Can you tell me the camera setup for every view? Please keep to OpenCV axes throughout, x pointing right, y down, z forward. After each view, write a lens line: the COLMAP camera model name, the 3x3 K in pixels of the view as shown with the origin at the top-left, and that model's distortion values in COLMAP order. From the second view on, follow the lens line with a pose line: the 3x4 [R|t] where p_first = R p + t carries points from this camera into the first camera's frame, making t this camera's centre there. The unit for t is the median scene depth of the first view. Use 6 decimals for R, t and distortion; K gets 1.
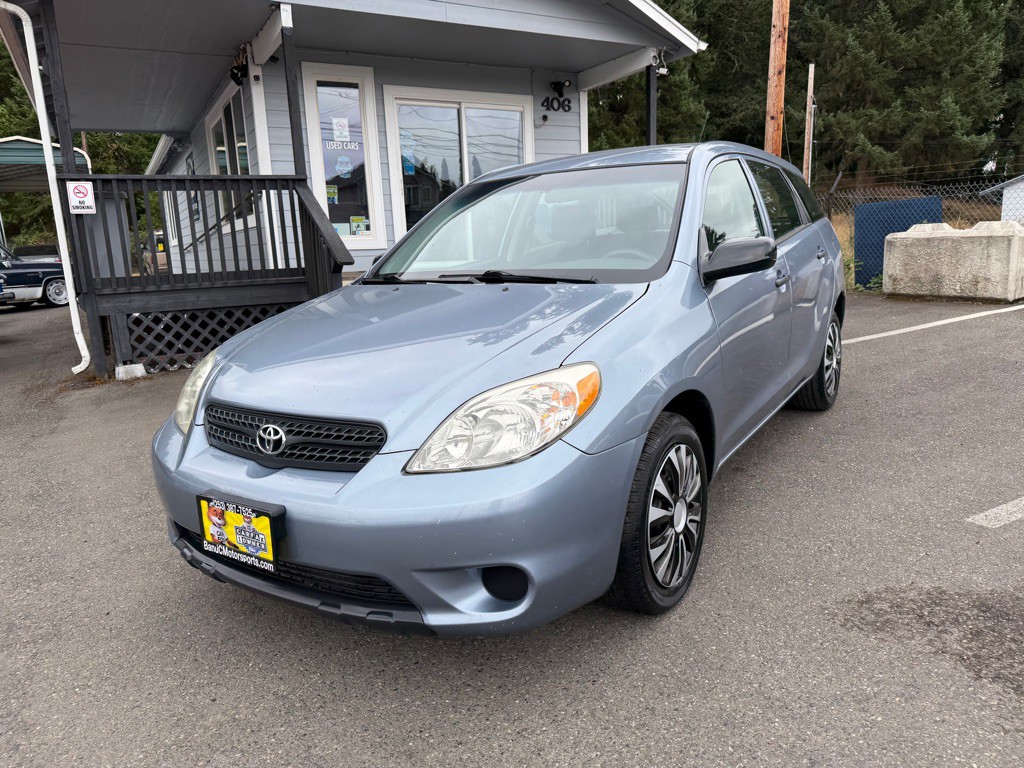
lens RADIAL K [[728.7, 0, 516.6], [0, 728.7, 387.6], [0, 0, 1]] dist [0.024007, -0.030477]
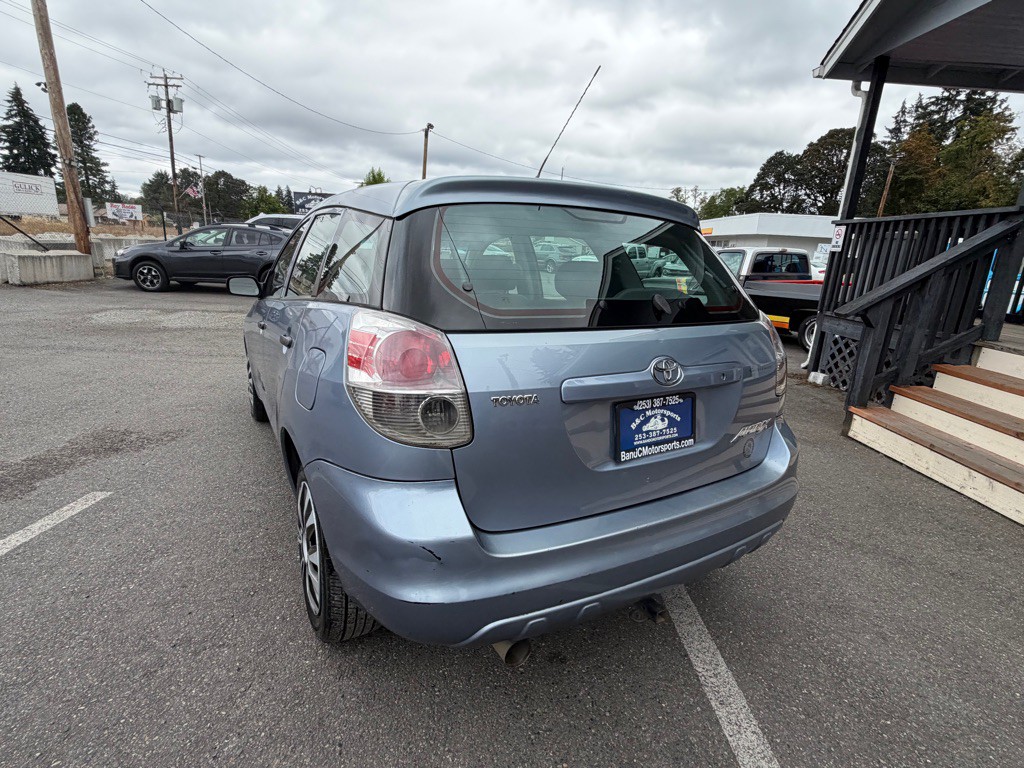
lens RADIAL K [[506.5, 0, 510.1], [0, 506.5, 386.8], [0, 0, 1]] dist [0.003074, -0.002184]
pose [[-0.460467, 0.252951, -0.850874, 1.031485], [-0.204005, 0.902728, 0.378767, -0.513655], [0.863917, 0.347993, -0.364073, 1.925233]]
